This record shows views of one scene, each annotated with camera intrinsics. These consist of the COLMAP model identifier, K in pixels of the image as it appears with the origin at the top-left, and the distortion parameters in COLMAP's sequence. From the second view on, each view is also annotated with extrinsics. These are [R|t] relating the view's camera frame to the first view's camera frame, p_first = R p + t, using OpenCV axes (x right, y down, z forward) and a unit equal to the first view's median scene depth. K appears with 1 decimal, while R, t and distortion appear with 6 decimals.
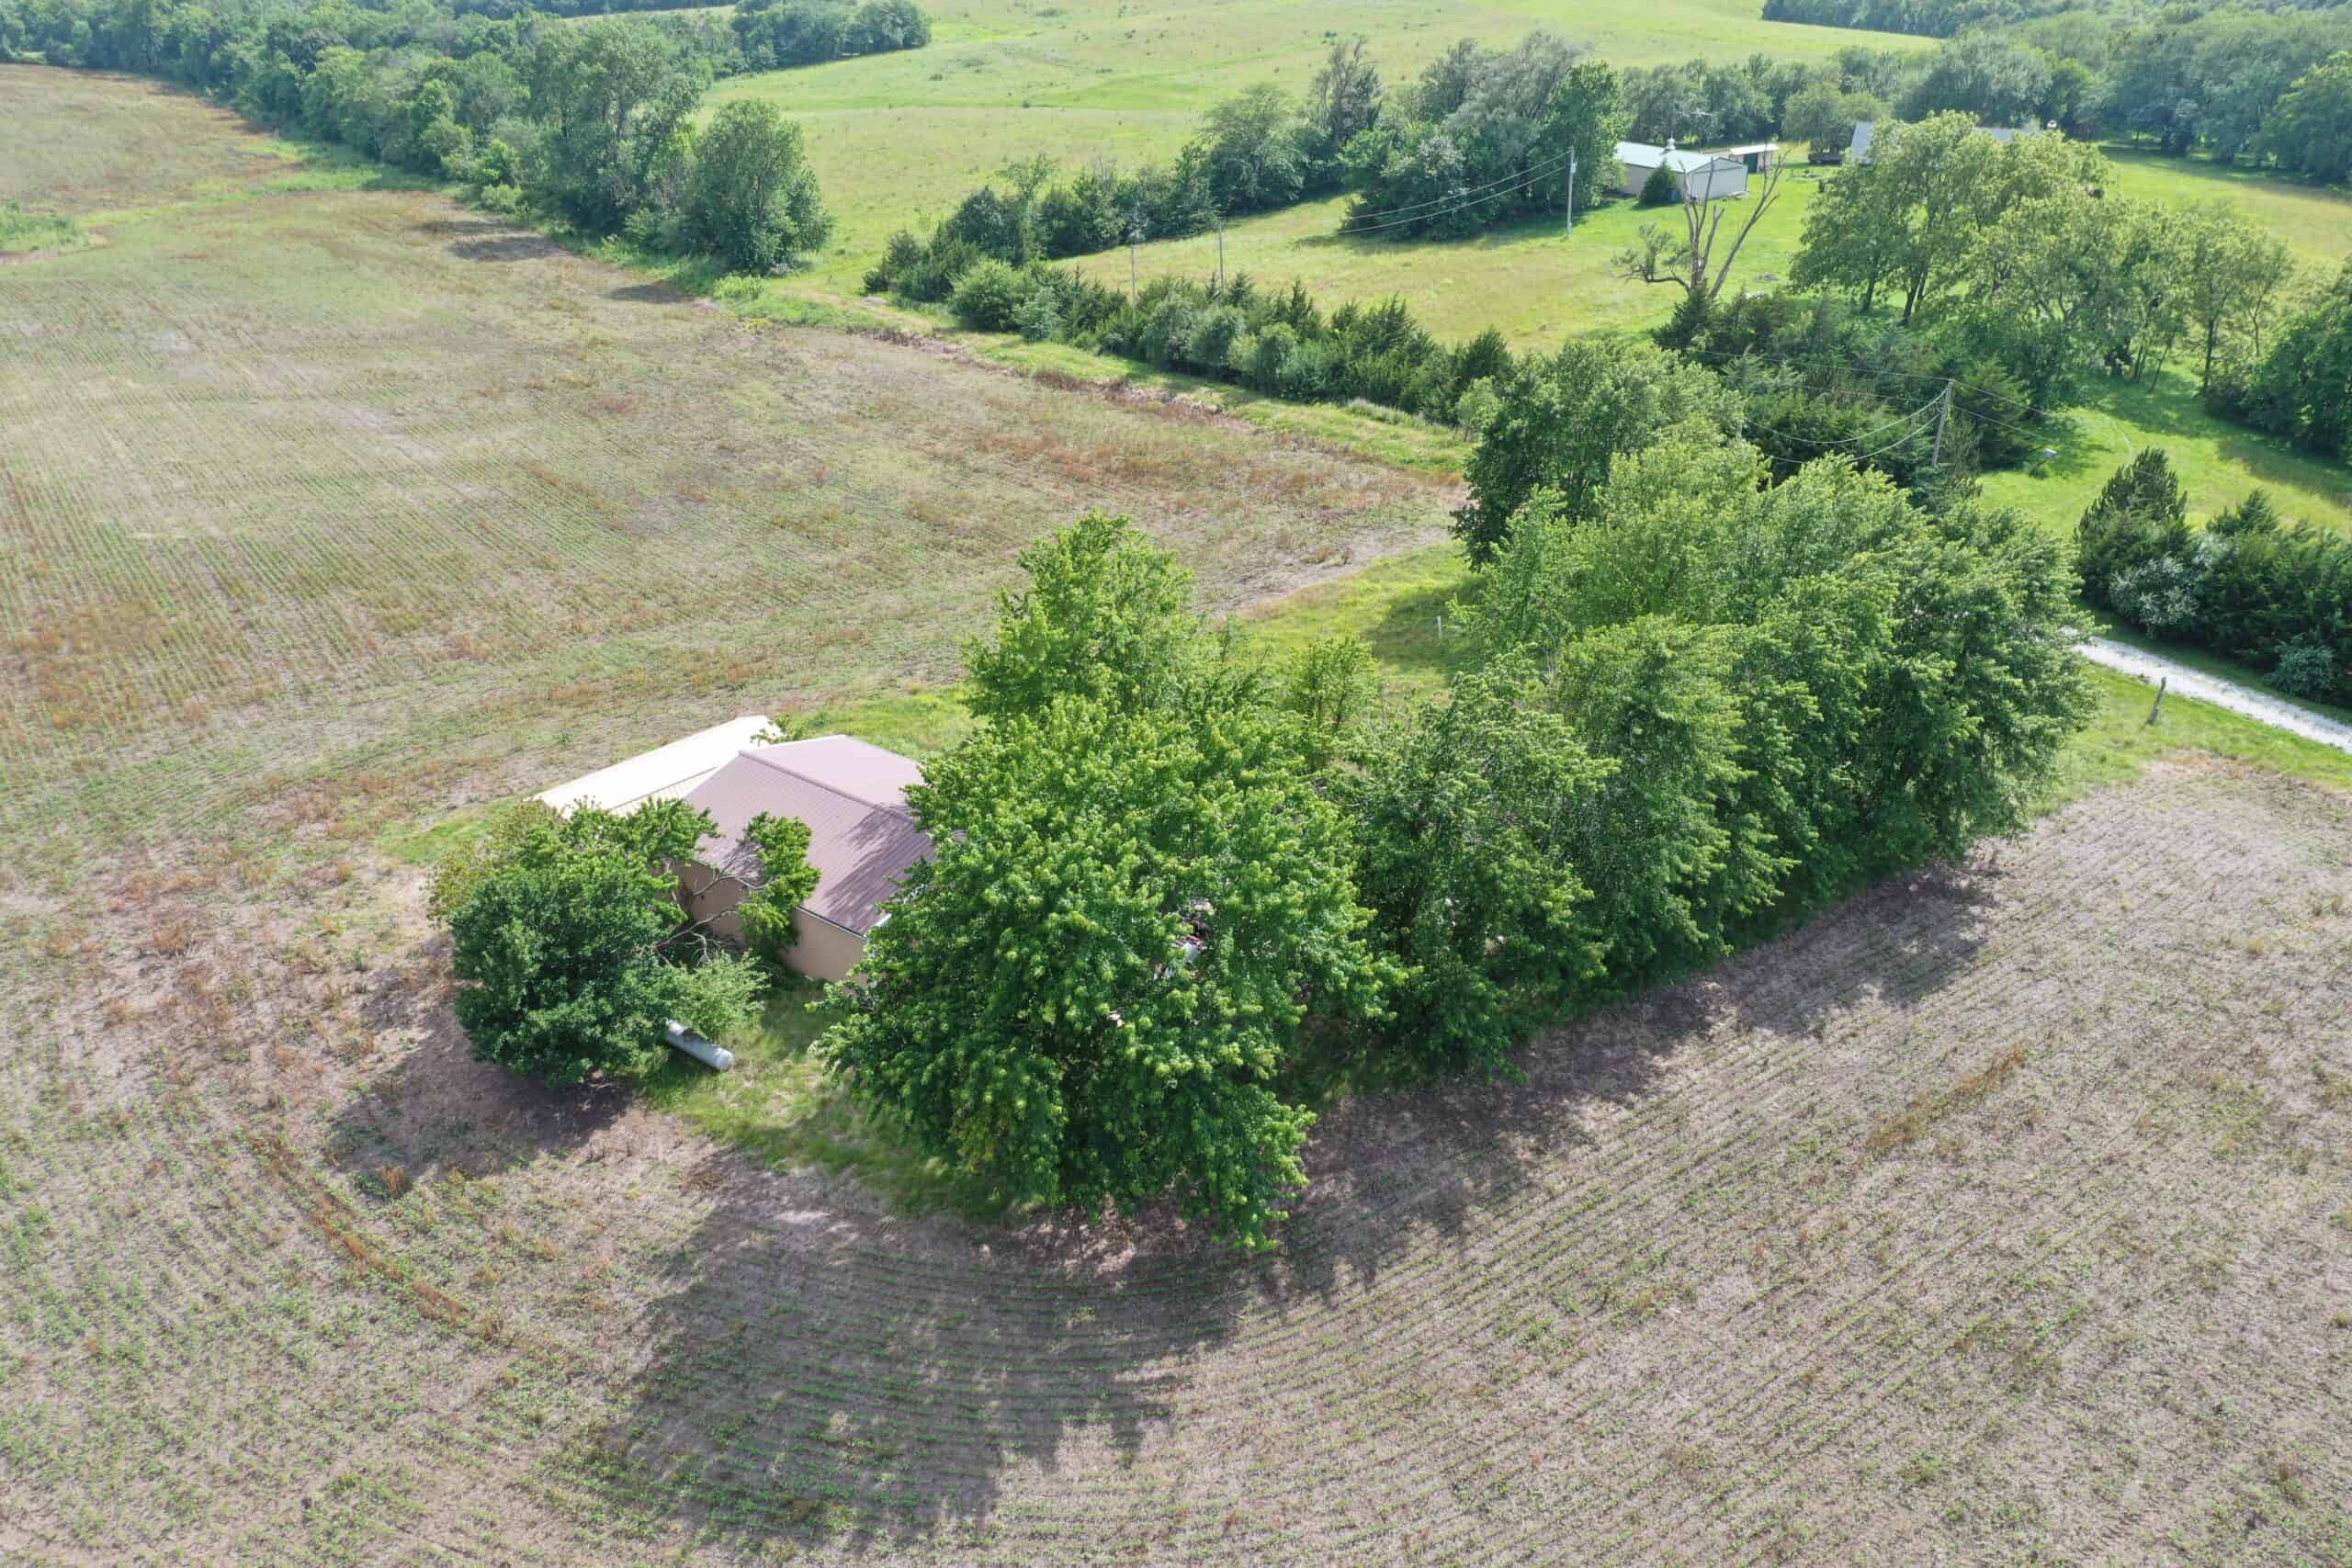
lens RADIAL K [[1854.2, 0, 1170.5], [0, 1854.2, 779.5], [0, 0, 1]] dist [-0.008043, 0.002540]
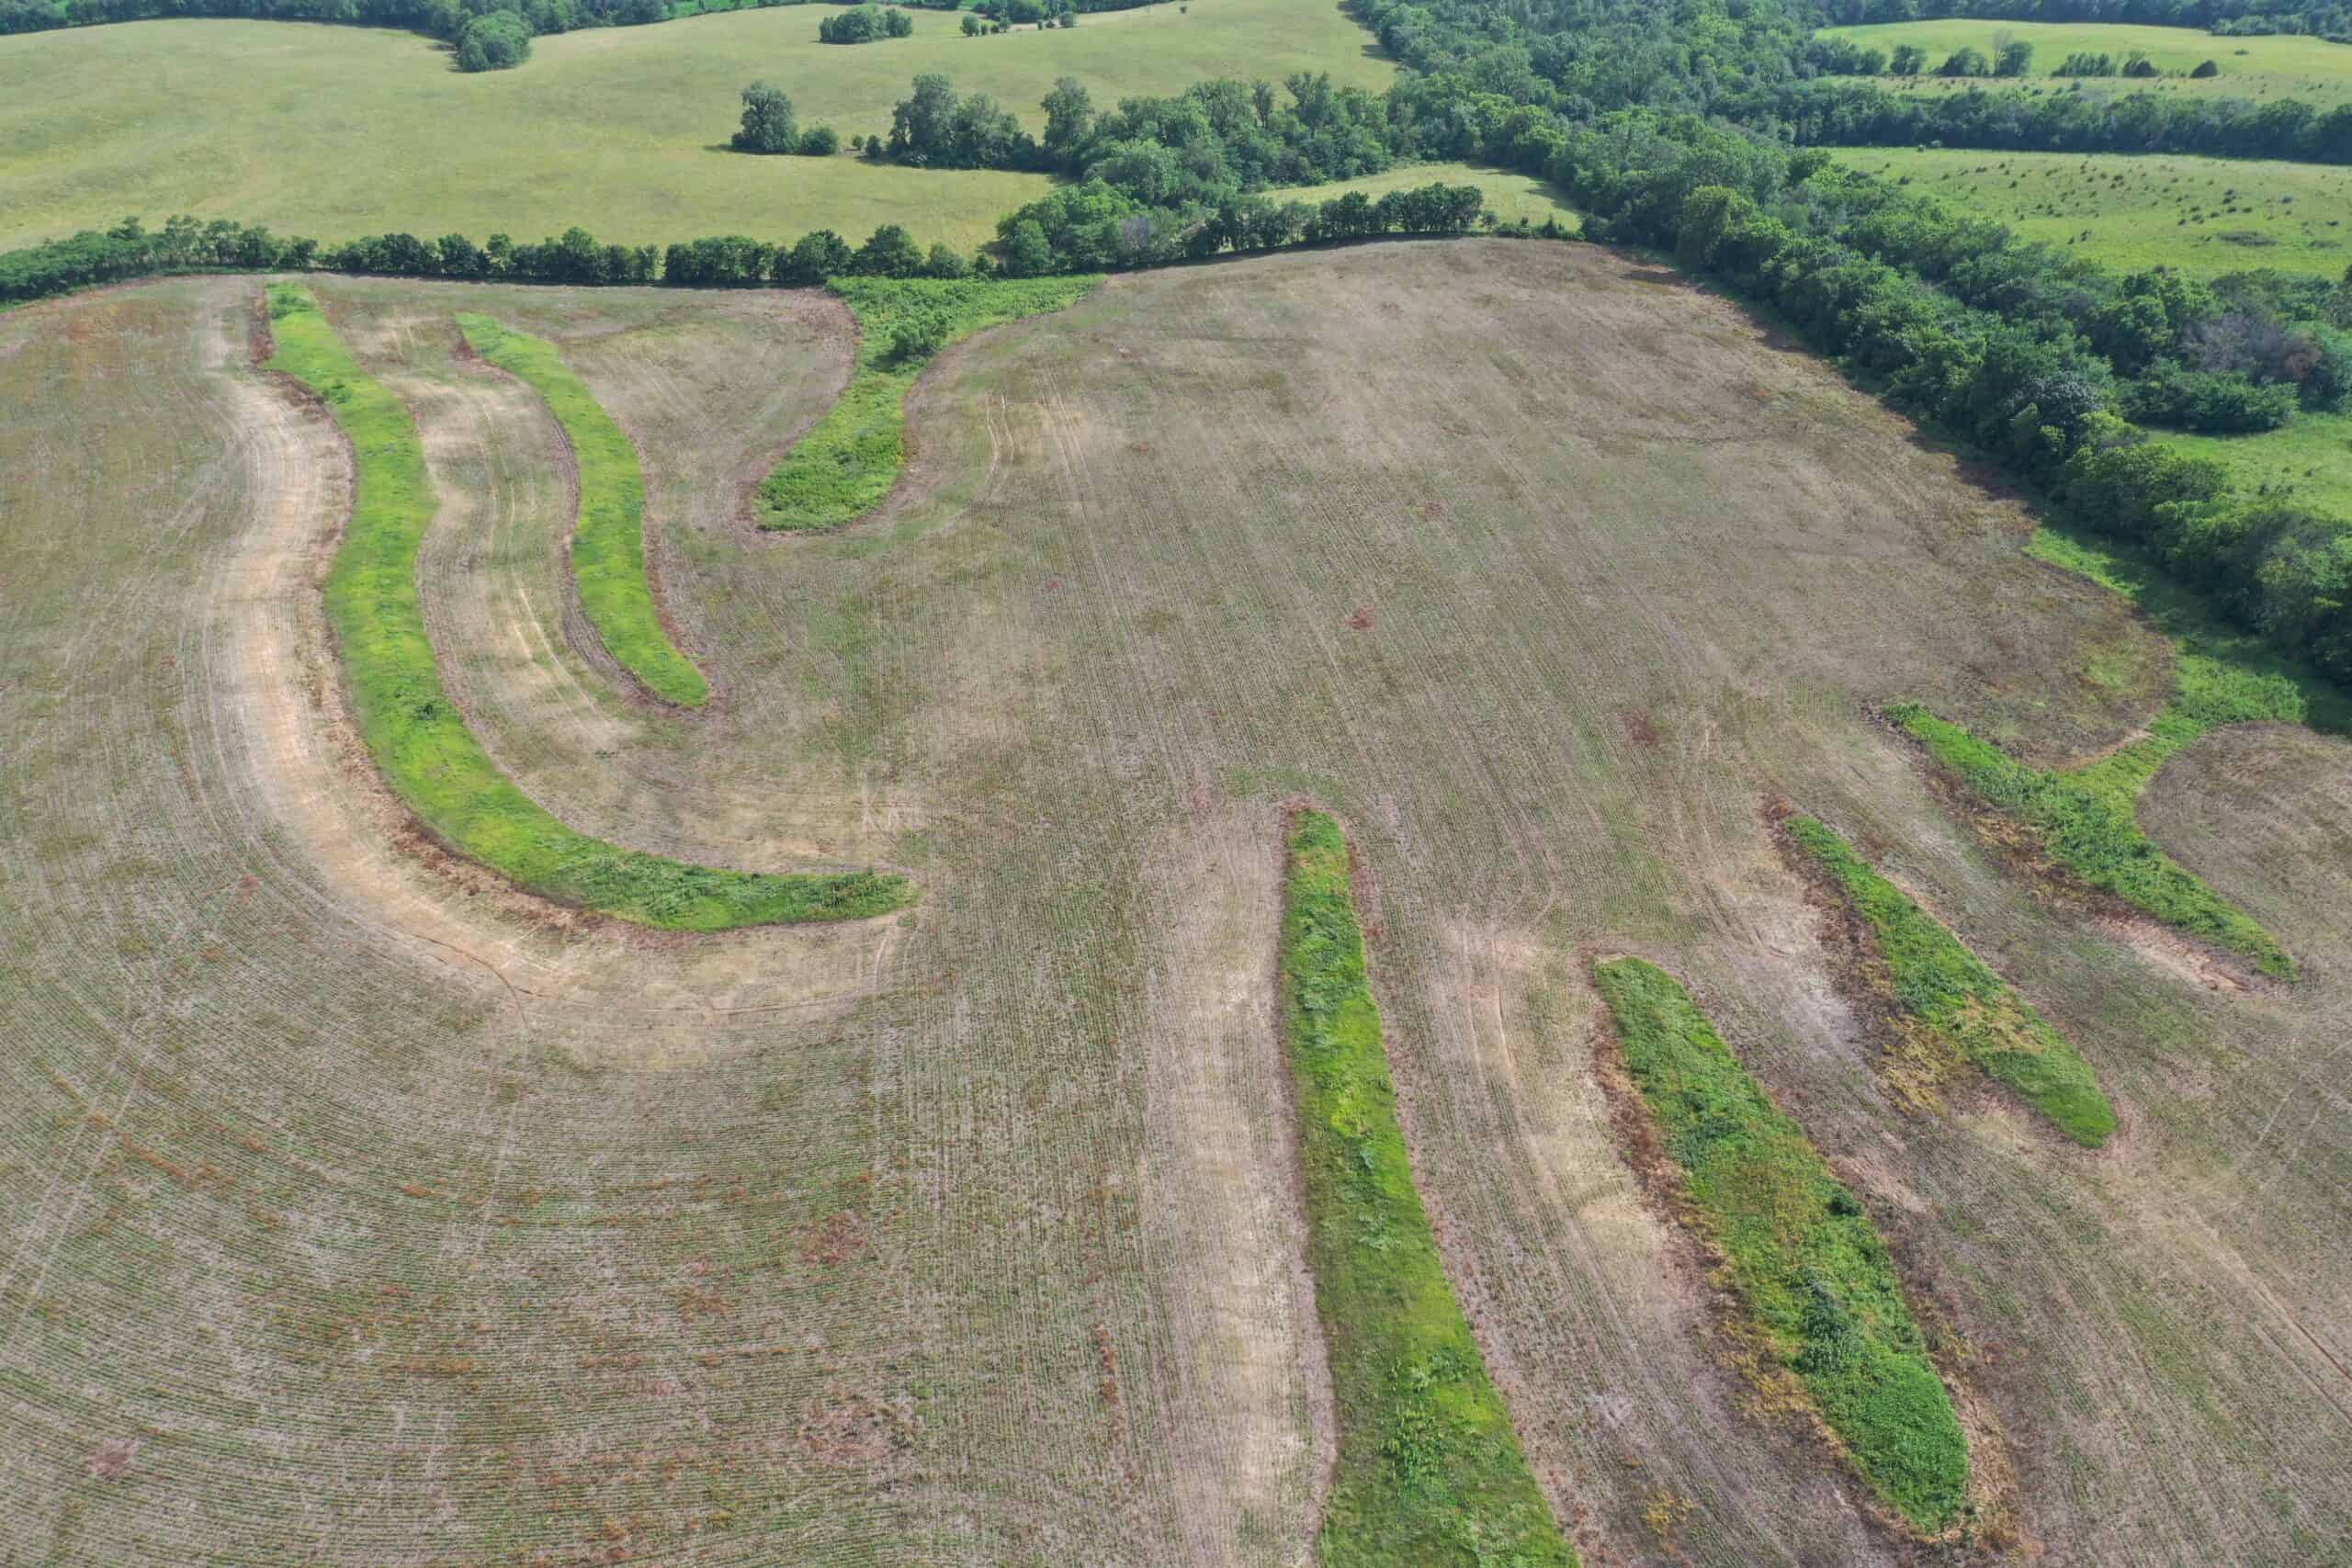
lens RADIAL K [[1854.2, 0, 1170.5], [0, 1854.2, 779.5], [0, 0, 1]] dist [-0.008043, 0.002540]
pose [[0.890611, 0.223897, -0.395830, -1.255508], [-0.190390, 0.974026, 0.122575, -0.659700], [0.412993, -0.033805, 0.910107, -0.127475]]
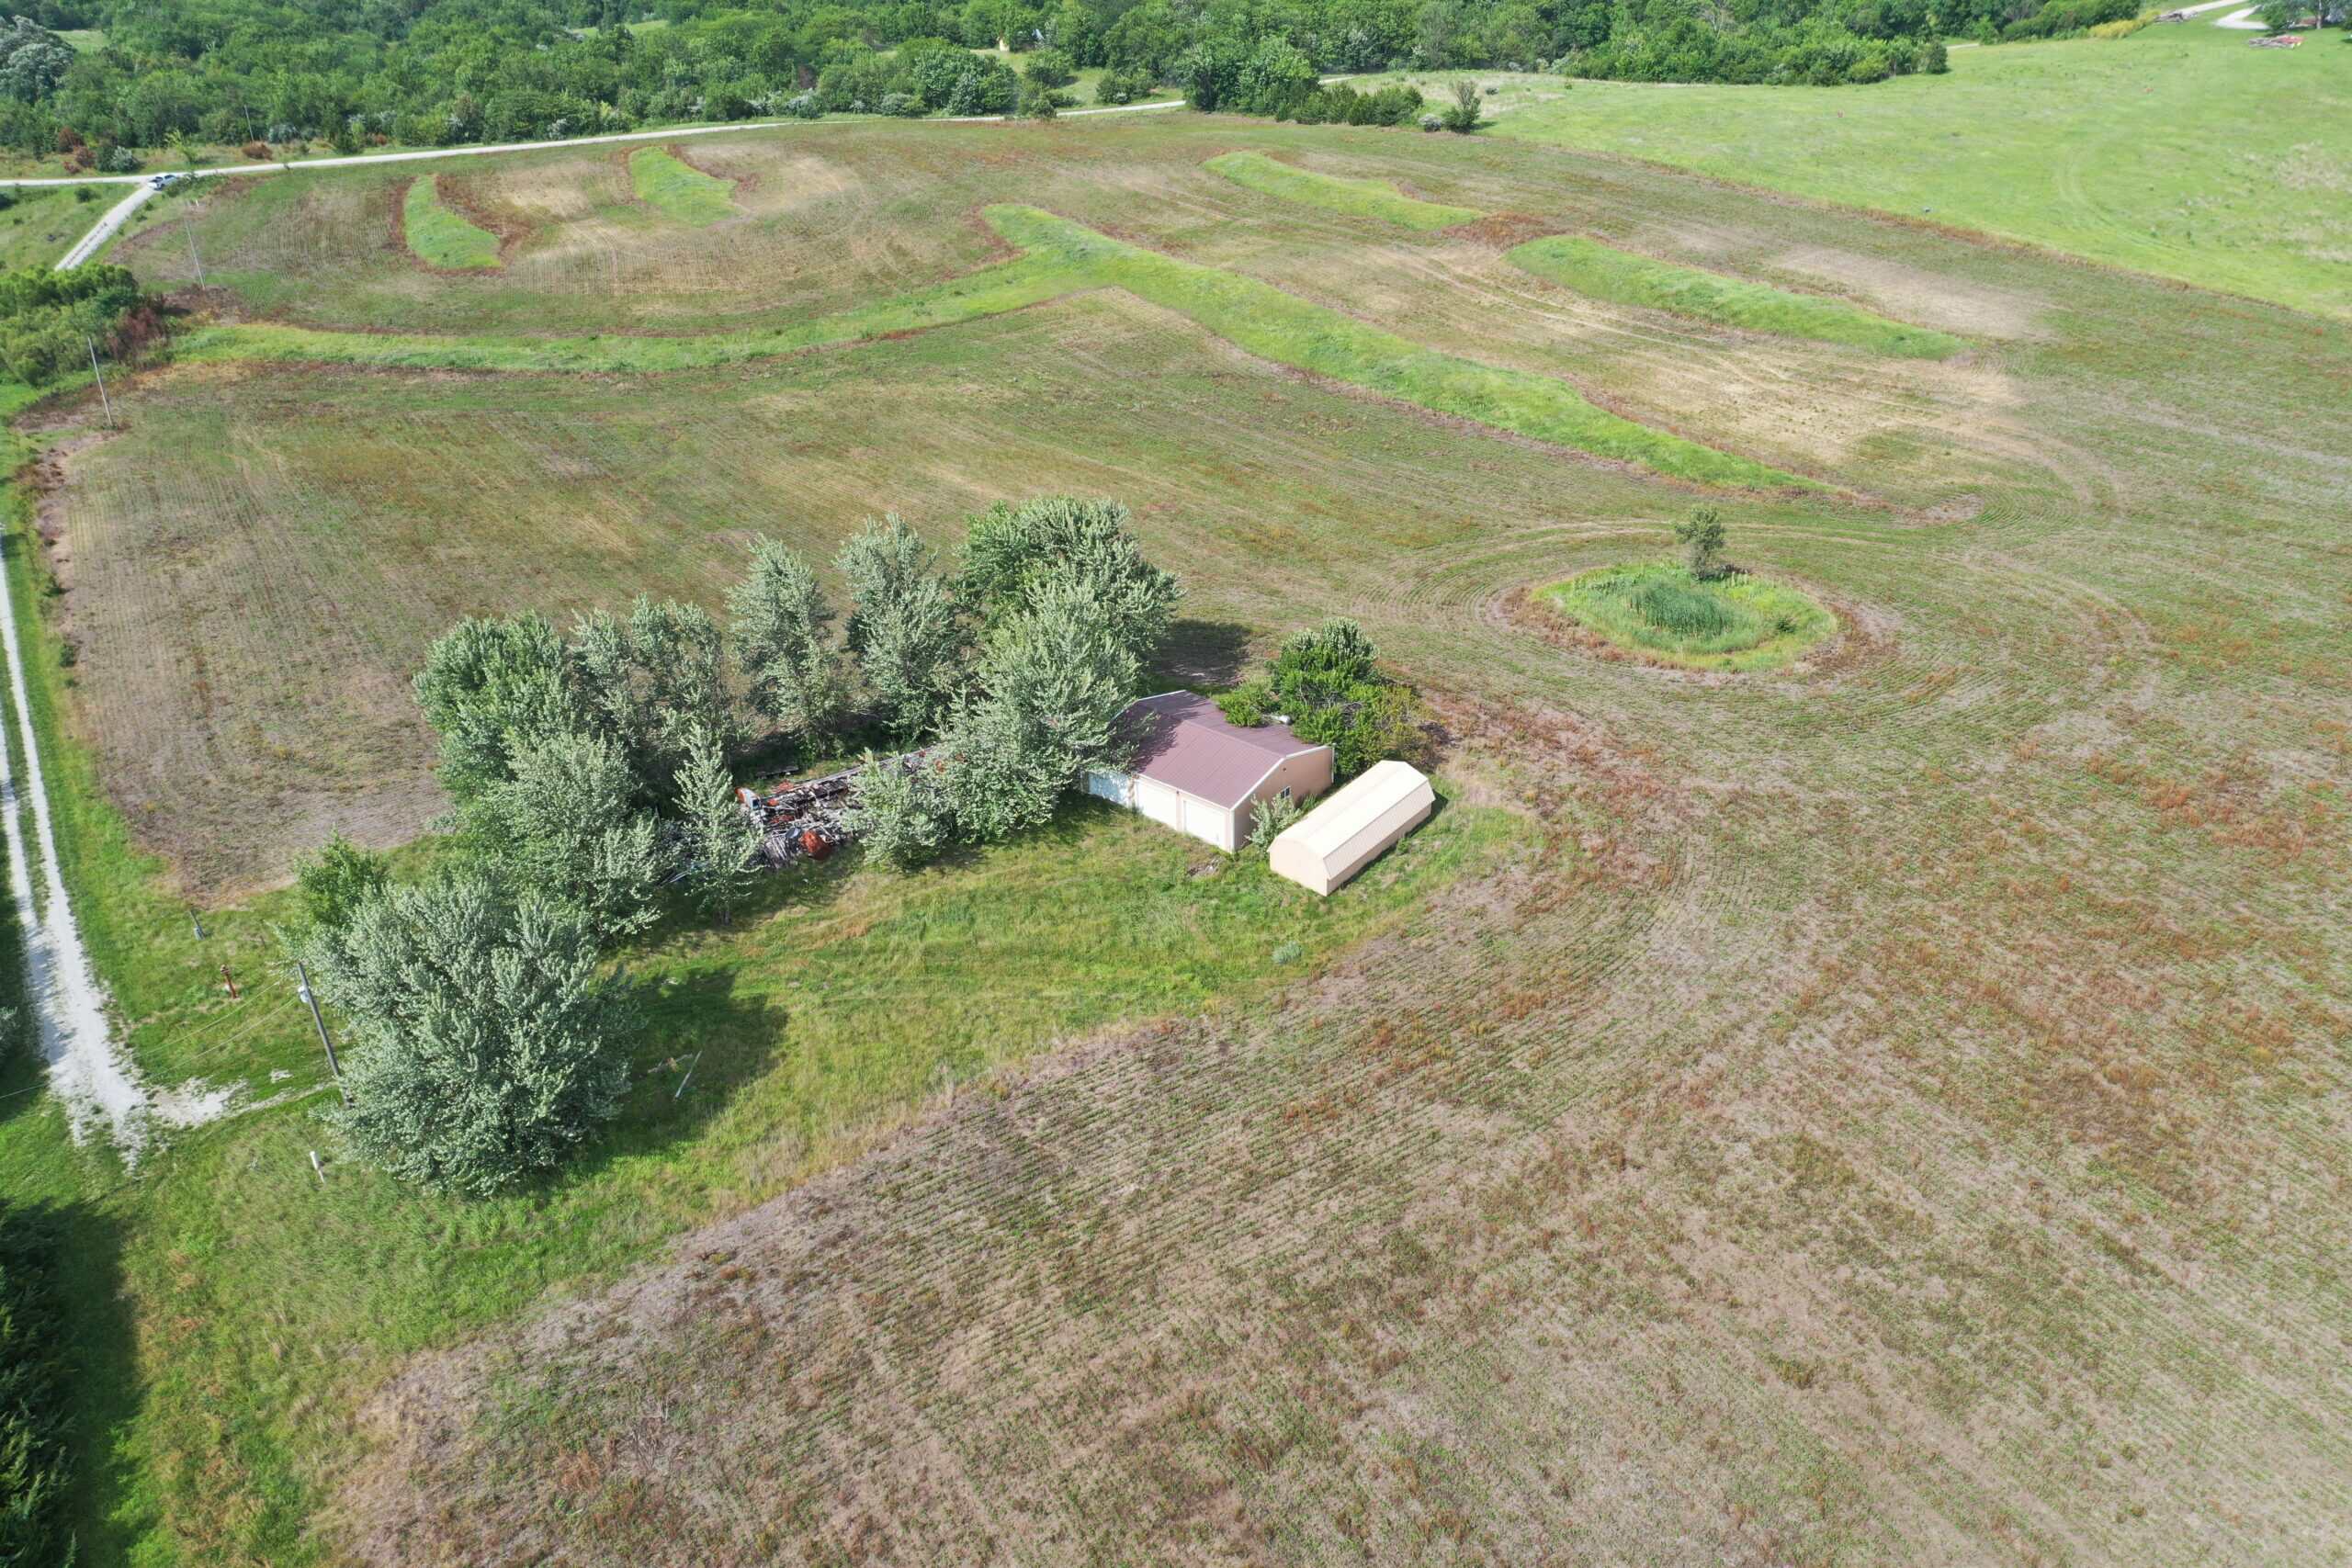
lens RADIAL K [[1847.4, 0, 1173.0], [0, 1847.4, 776.3], [0, 0, 1]] dist [-0.001320, -0.011473]
pose [[-0.999187, -0.003891, 0.040126, -0.102836], [0.031131, 0.557944, 0.829295, -0.671474], [-0.025615, 0.829870, -0.557369, 0.973303]]
